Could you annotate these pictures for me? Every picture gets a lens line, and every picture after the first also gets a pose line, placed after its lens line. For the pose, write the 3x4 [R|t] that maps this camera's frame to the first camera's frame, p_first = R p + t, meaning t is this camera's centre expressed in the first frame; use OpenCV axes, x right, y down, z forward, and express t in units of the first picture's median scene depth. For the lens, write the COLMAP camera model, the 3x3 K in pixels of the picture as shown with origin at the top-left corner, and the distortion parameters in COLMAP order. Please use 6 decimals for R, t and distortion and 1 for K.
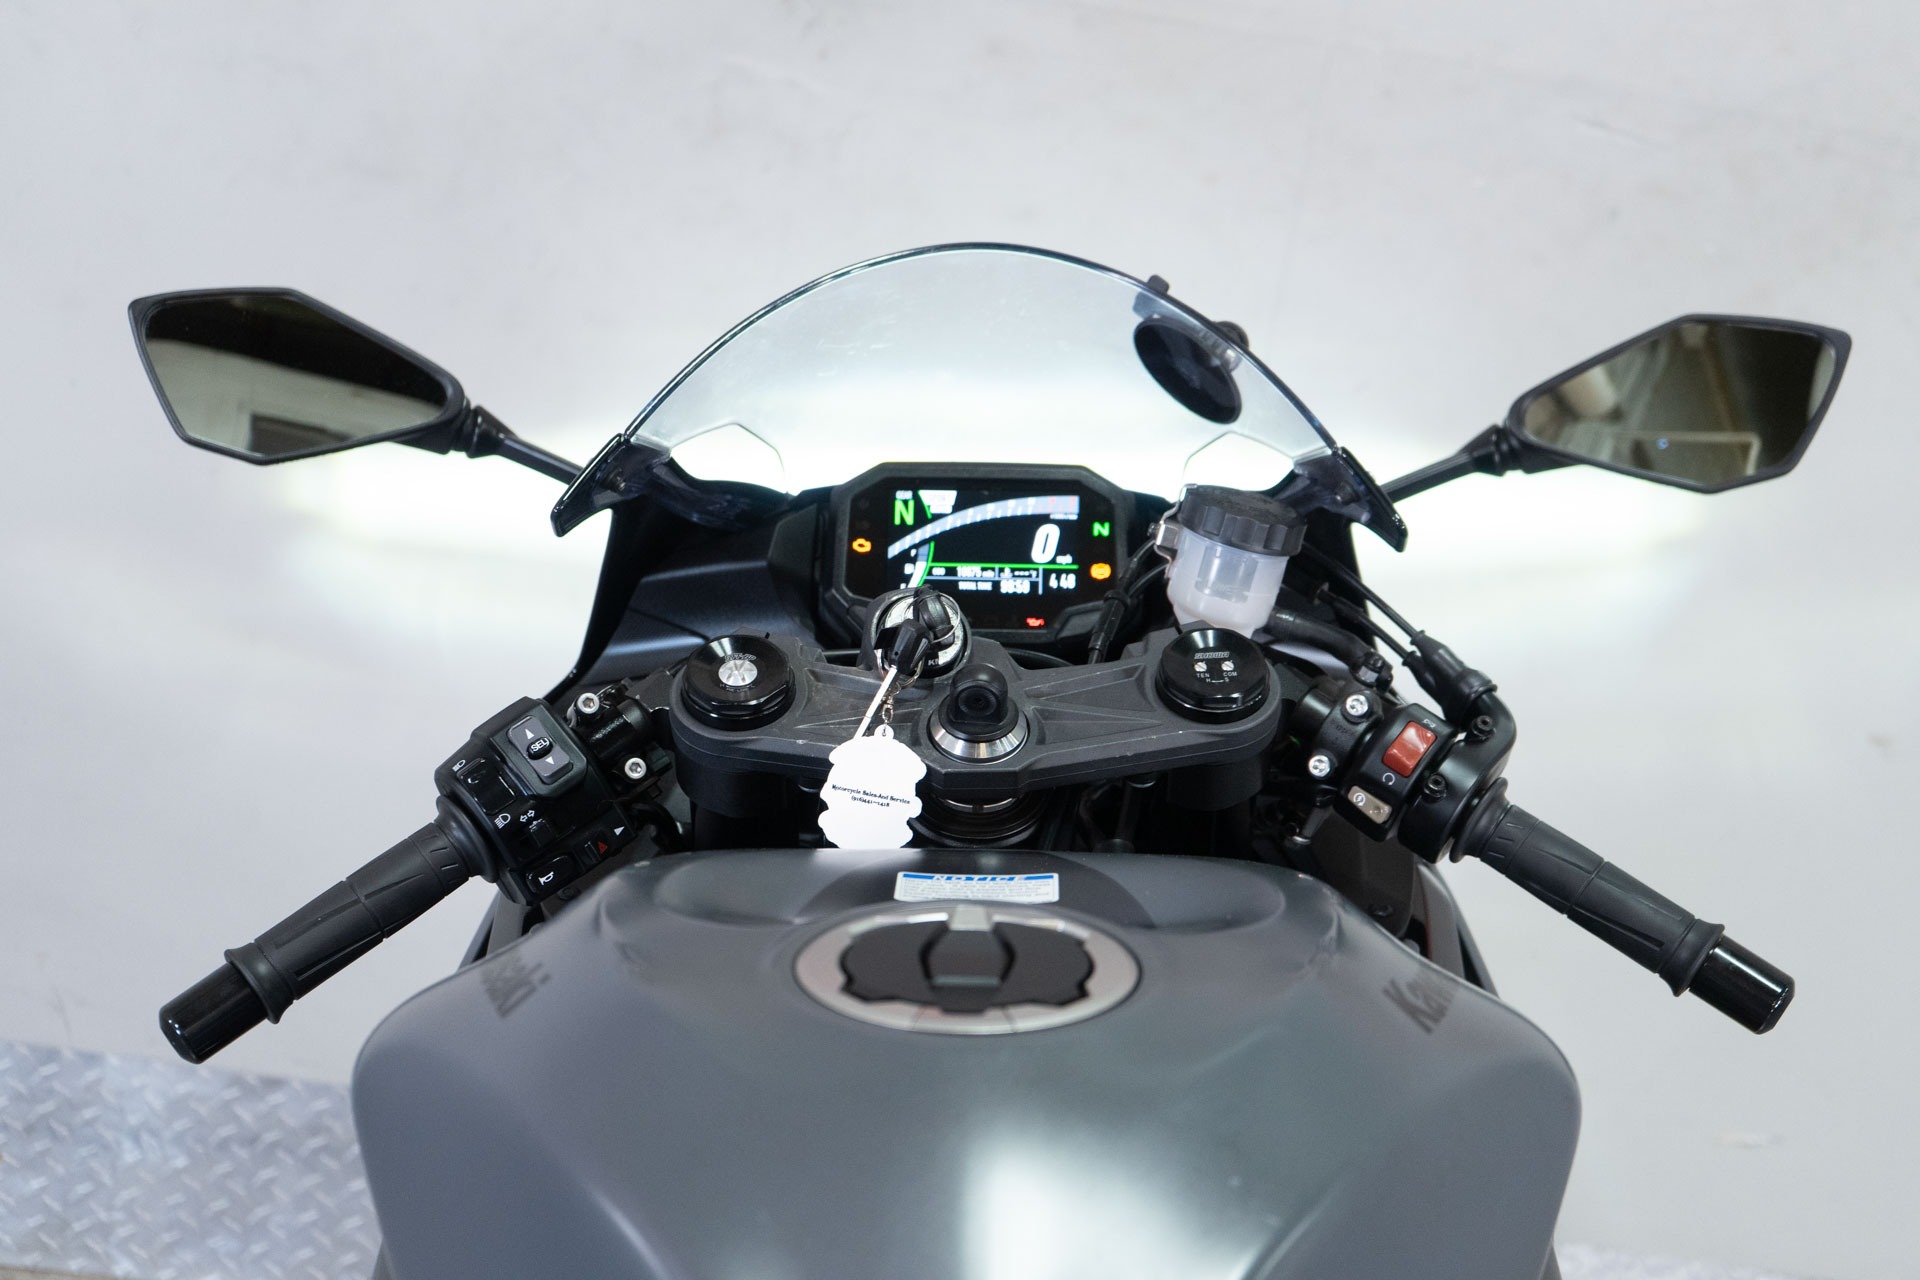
lens RADIAL K [[3214.6, 0, 959.8], [0, 3214.6, 638.9], [0, 0, 1]] dist [-0.033020, 0.000000]
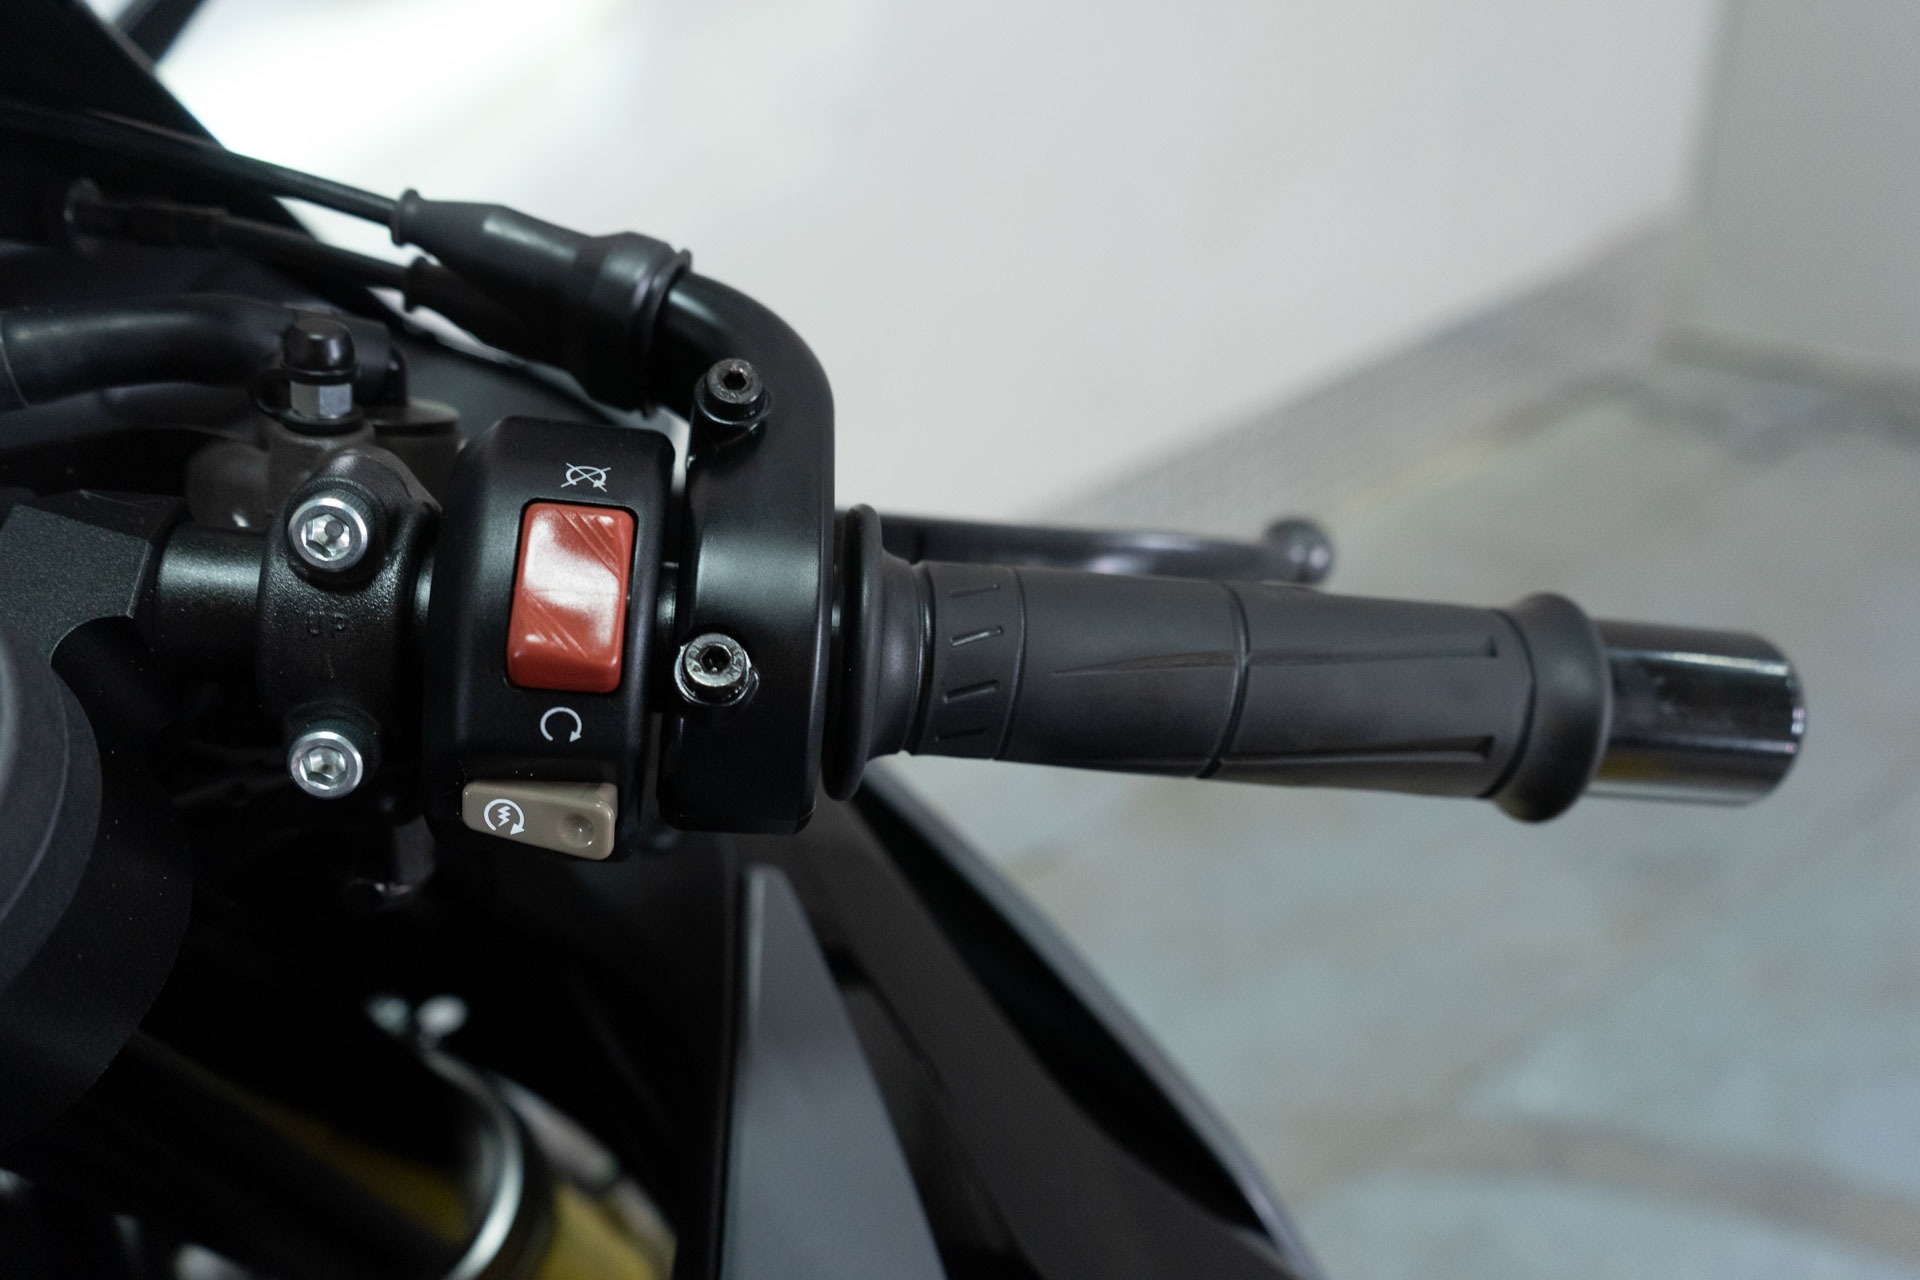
lens RADIAL K [[1550.5, 0, 959.1], [0, 1550.5, 640.2], [0, 0, 1]] dist [-0.001395, -0.000754]
pose [[0.814370, -0.507898, 0.280785, 0.125190], [0.396612, 0.840280, 0.369634, -0.000281], [-0.423675, -0.189656, 0.885737, 0.848271]]
